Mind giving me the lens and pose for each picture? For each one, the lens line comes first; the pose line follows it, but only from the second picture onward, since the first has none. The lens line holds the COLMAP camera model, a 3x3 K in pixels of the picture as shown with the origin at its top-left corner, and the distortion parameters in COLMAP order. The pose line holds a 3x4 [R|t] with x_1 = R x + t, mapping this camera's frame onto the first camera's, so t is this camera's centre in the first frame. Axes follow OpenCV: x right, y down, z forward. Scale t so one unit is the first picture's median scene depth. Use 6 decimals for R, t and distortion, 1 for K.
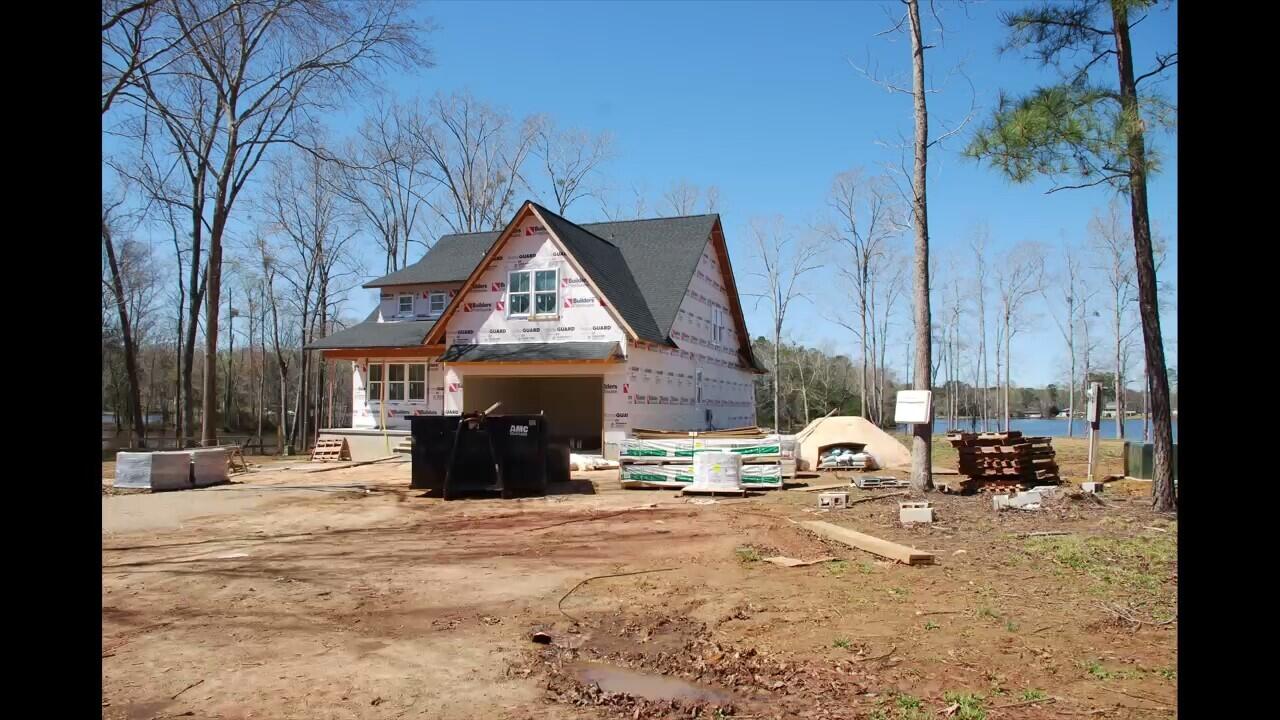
lens RADIAL K [[825.3, 0, 634.0], [0, 825.3, 361.8], [0, 0, 1]] dist [-0.171116, 0.110859]
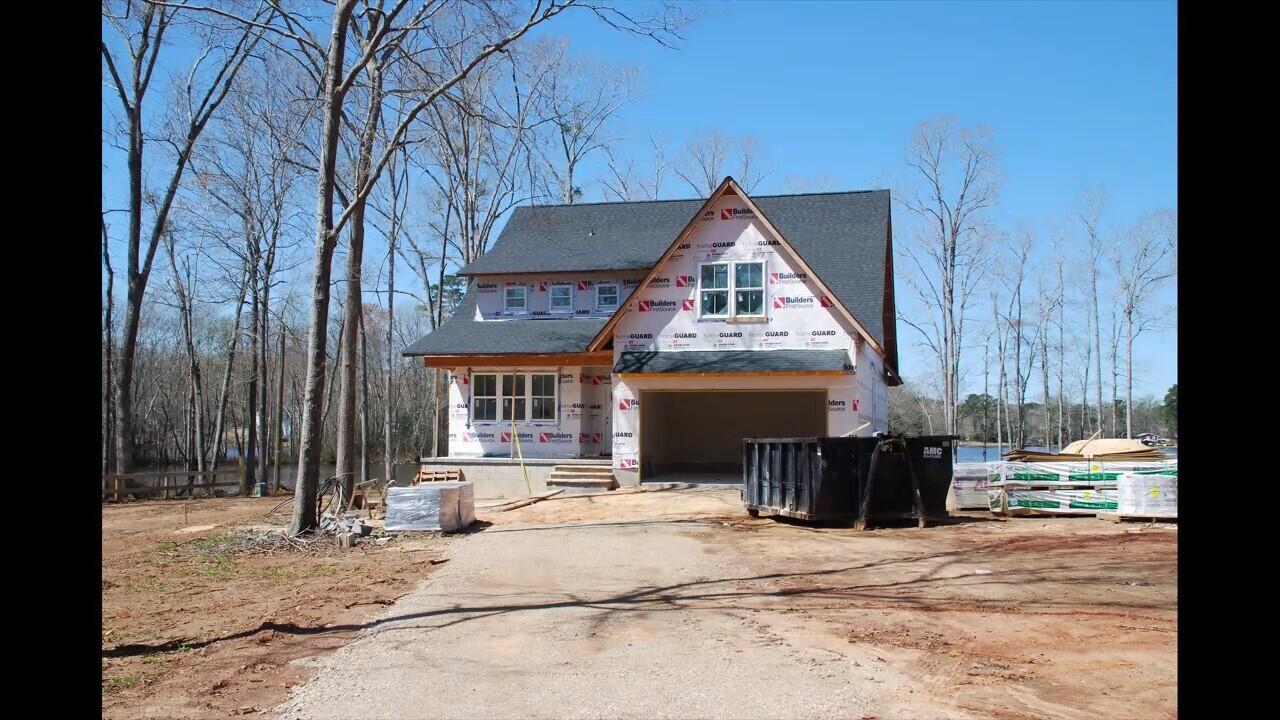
lens RADIAL K [[1147.4, 0, 640.0], [0, 1147.4, 360.0], [0, 0, 1]] dist [0.050641, 0.010276]
pose [[0.995041, 0.004032, 0.099386, -0.325711], [-0.003468, 0.999977, -0.005850, -0.005969], [-0.099407, 0.005477, 0.995032, -0.137020]]
